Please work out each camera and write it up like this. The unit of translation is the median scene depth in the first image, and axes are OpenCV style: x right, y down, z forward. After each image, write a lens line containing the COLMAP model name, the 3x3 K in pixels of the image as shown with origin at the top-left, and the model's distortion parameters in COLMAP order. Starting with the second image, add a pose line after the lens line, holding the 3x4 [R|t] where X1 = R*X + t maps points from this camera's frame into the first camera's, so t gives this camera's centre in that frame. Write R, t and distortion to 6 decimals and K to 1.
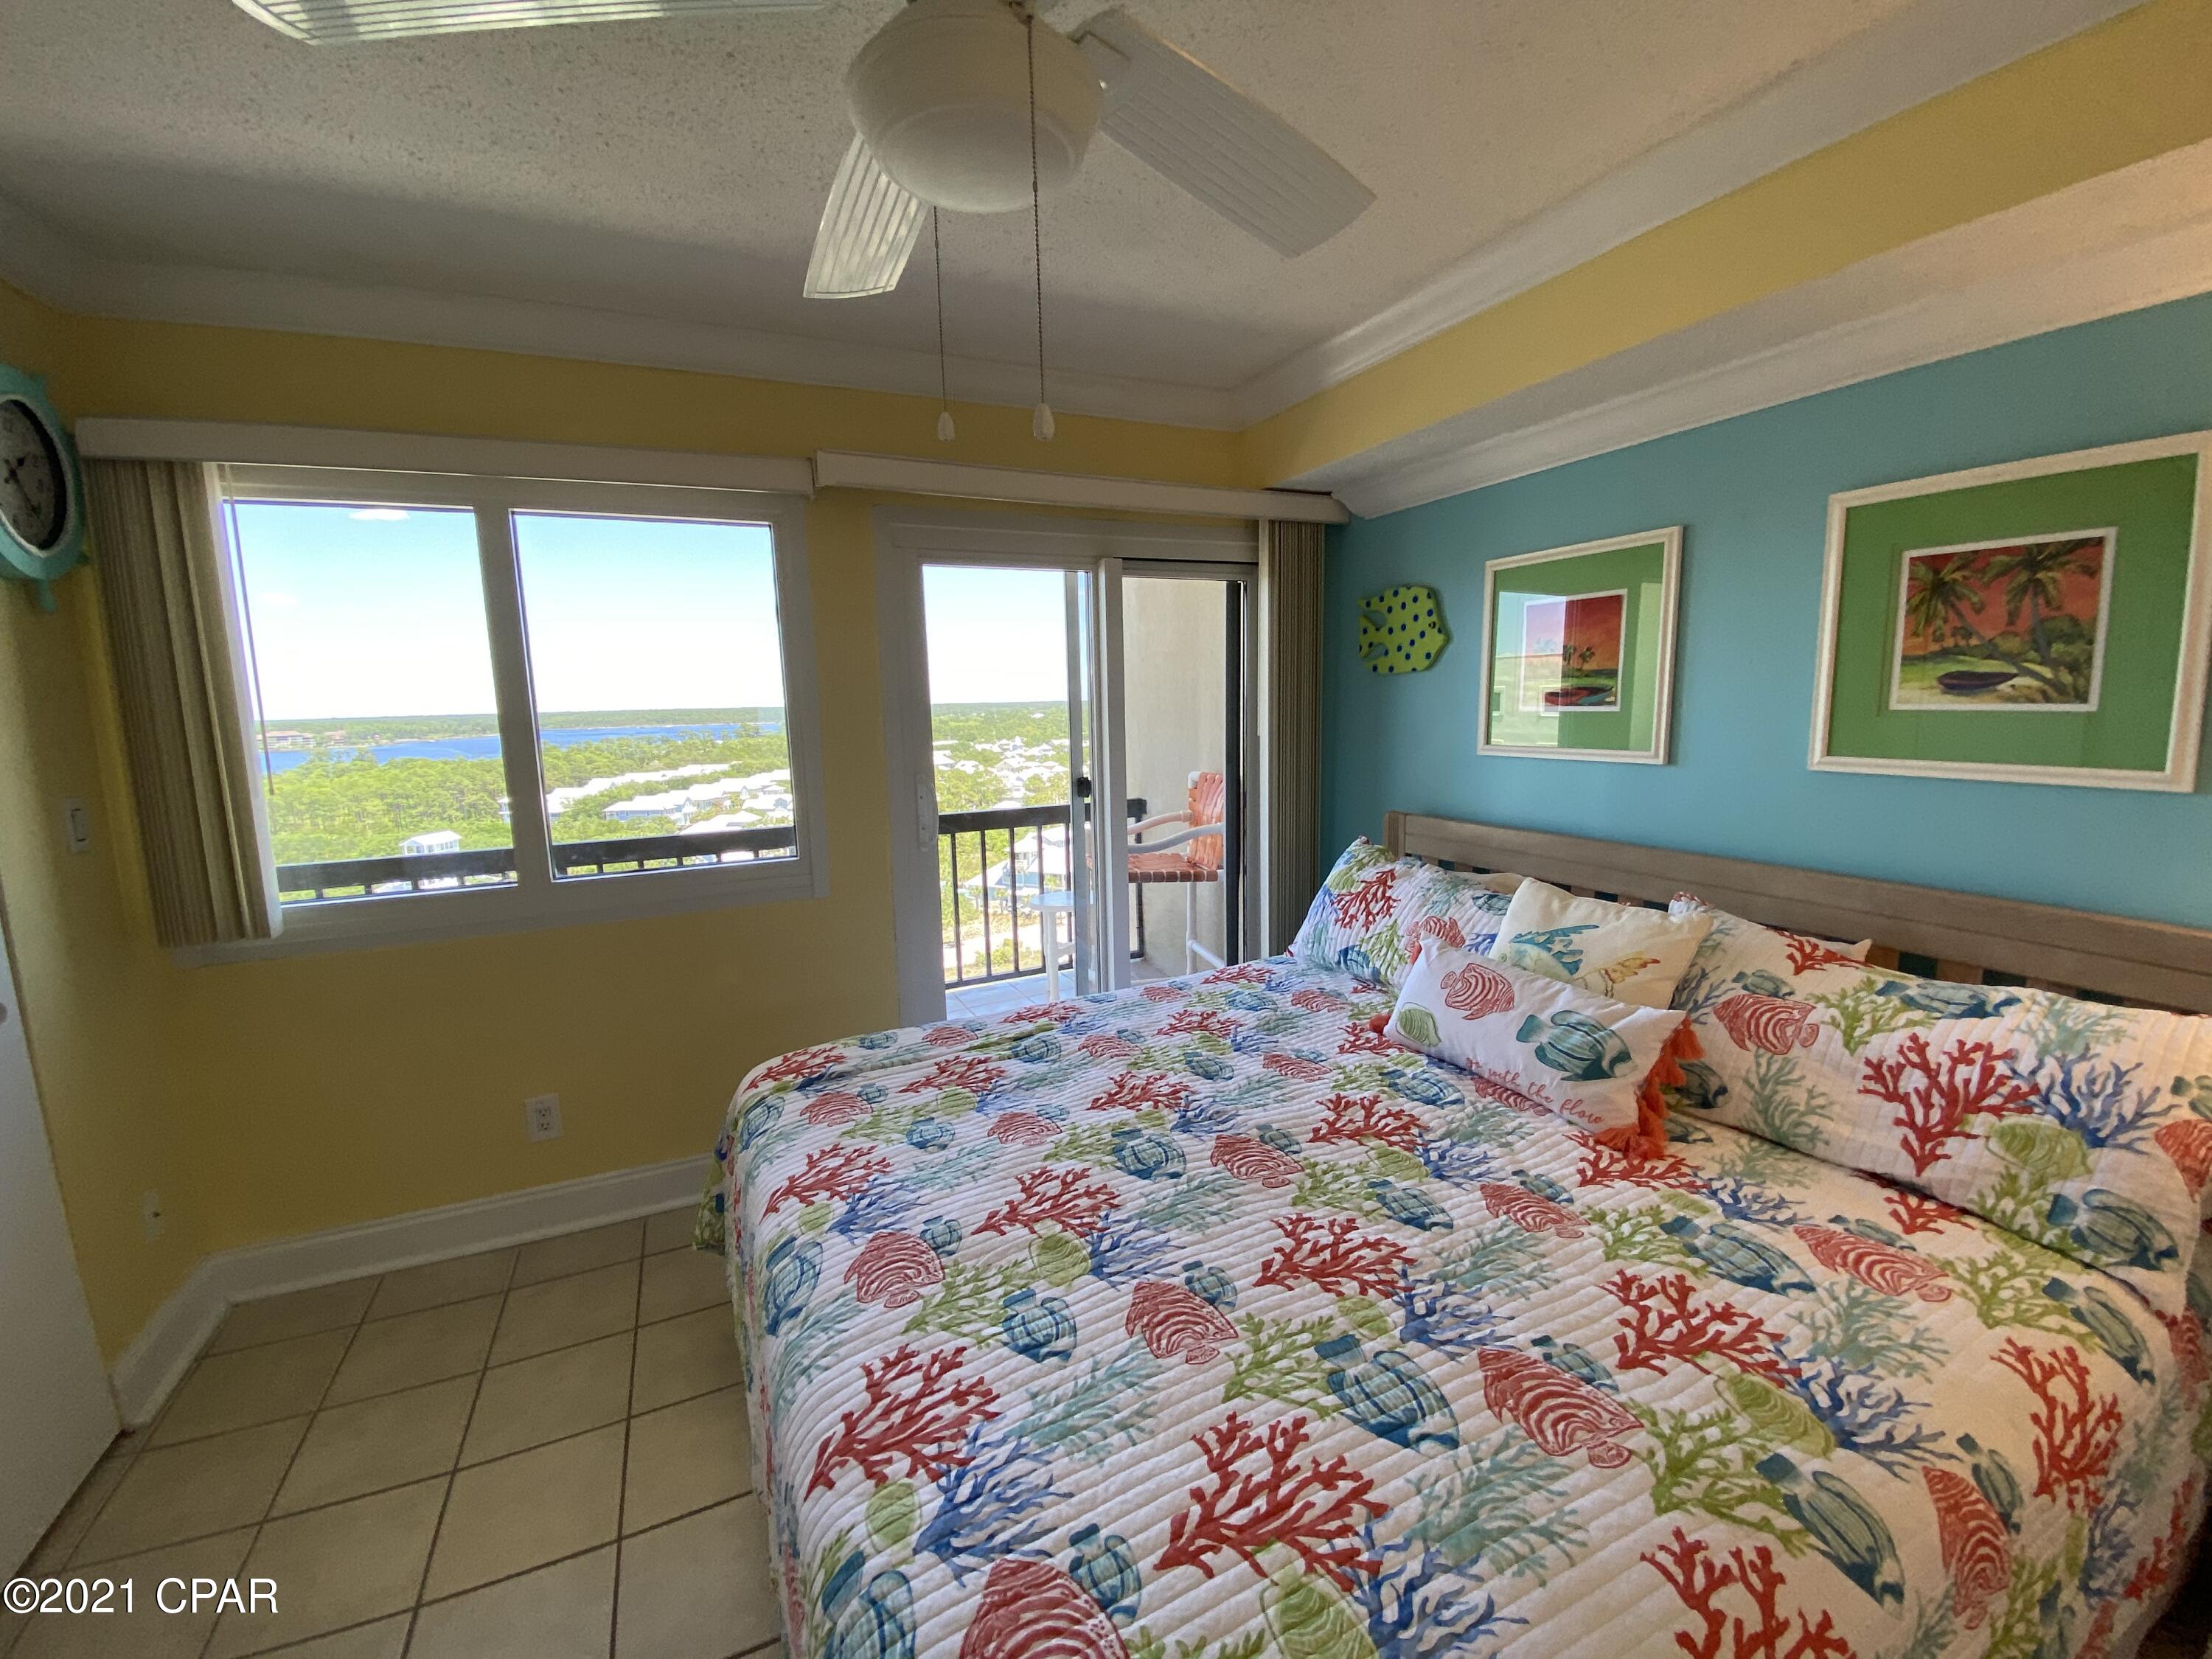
lens RADIAL K [[886.2, 0, 1107.2], [0, 886.2, 827.5], [0, 0, 1]] dist [0.014691, -0.017519]
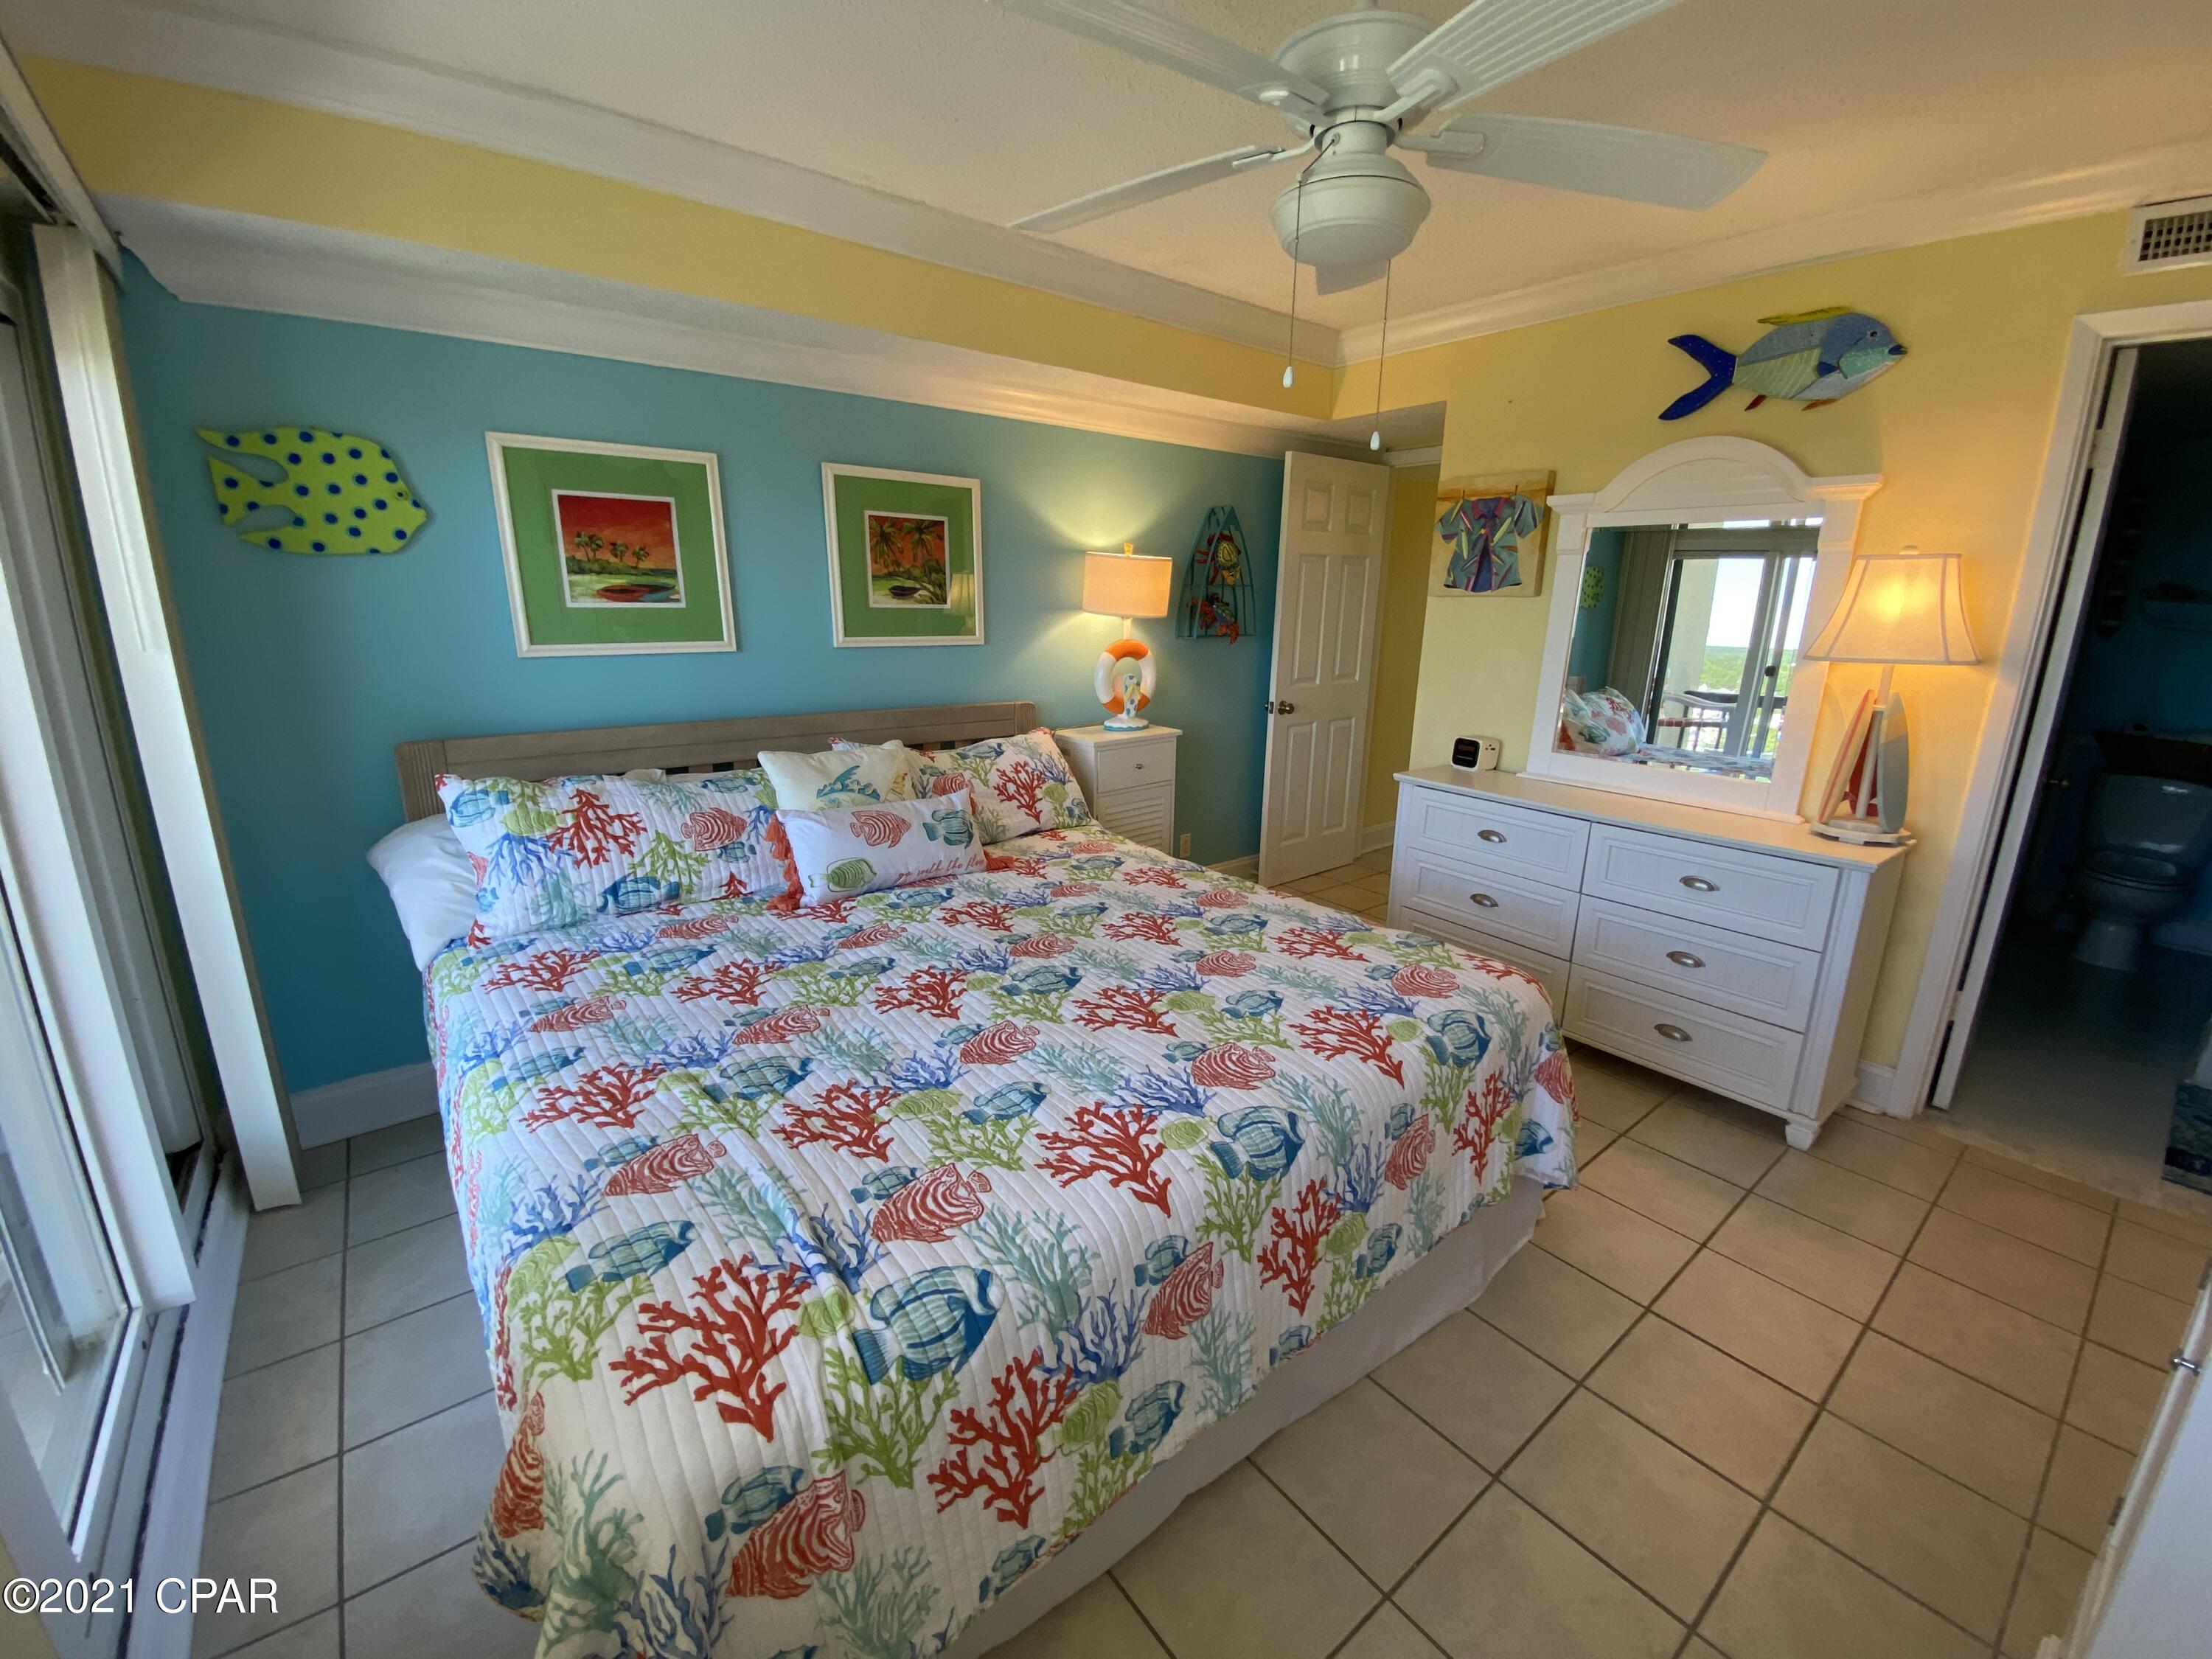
lens RADIAL K [[886.2, 0, 1110.8], [0, 886.2, 827.8], [0, 0, 1]] dist [0.014691, -0.017519]
pose [[-0.244009, -0.217164, 0.945145, -0.853823], [0.136956, 0.957120, 0.255274, -0.092530], [-0.960053, 0.191732, -0.203804, 0.913750]]
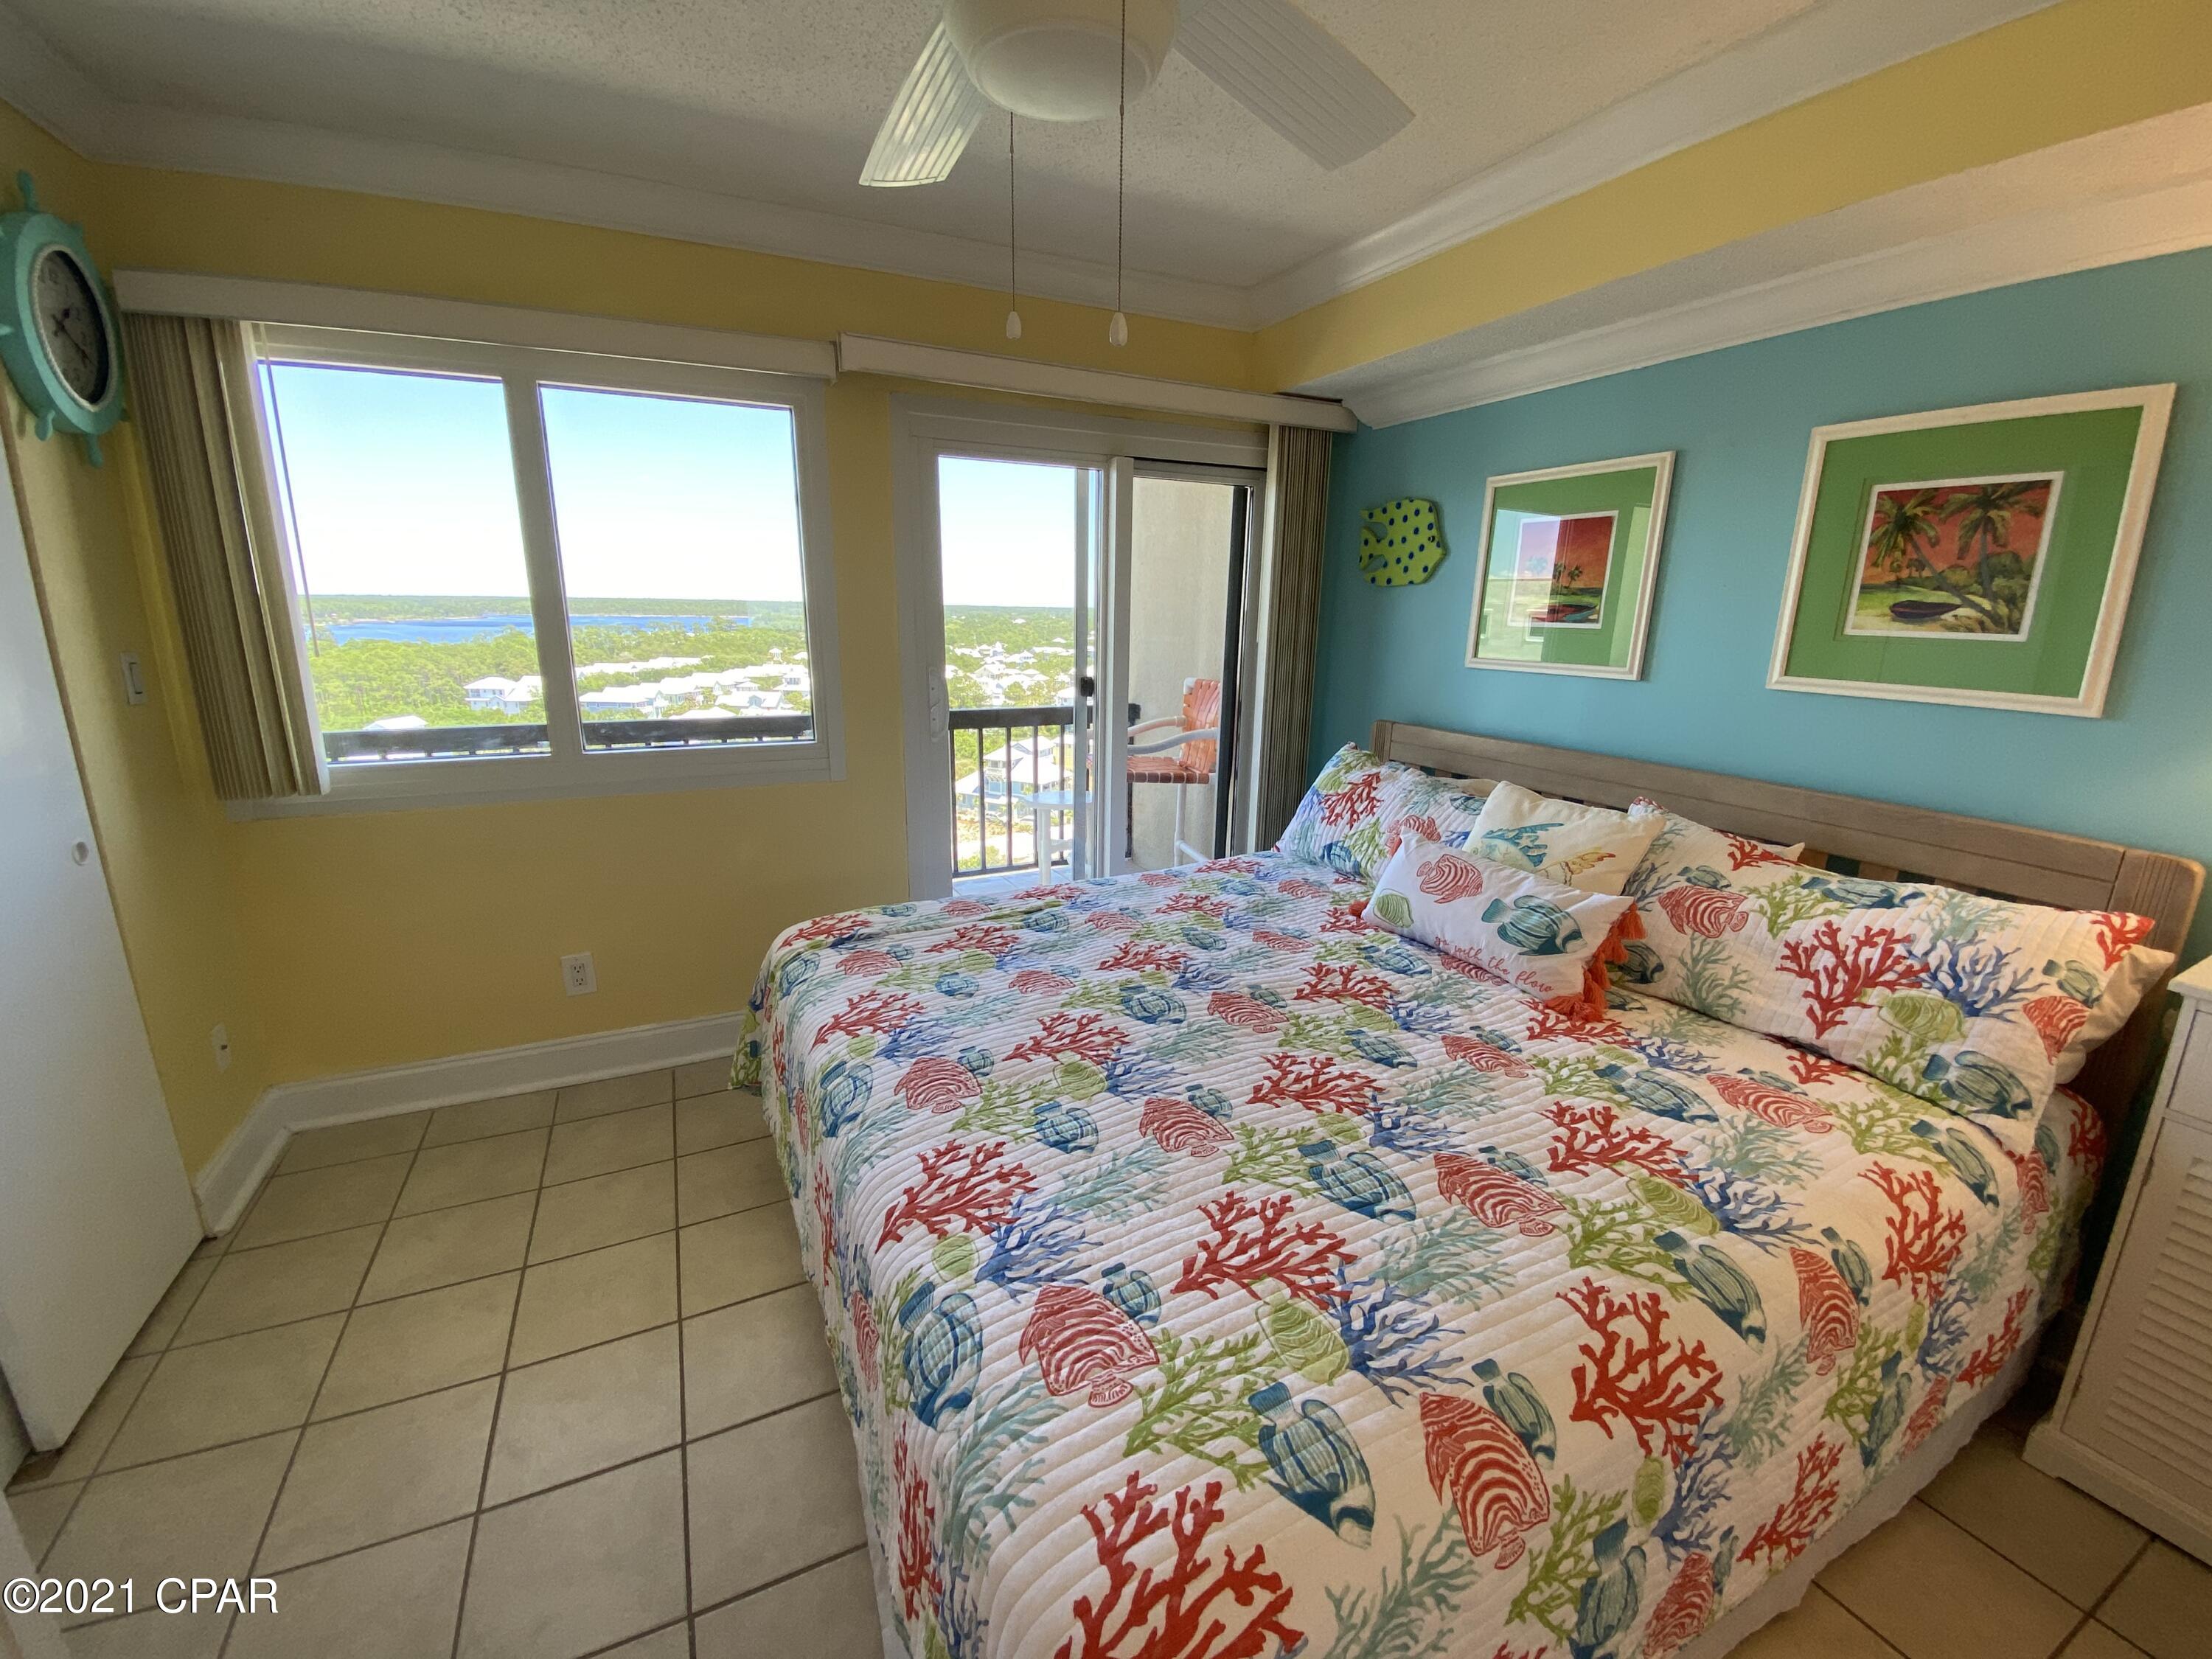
lens RADIAL K [[886.2, 0, 1104.5], [0, 886.2, 825.0], [0, 0, 1]] dist [0.014691, -0.017519]
pose [[0.999077, 0.035357, 0.024411, -0.042331], [-0.037563, 0.994599, 0.096754, 0.026393], [-0.020859, -0.097582, 0.995009, -0.082723]]
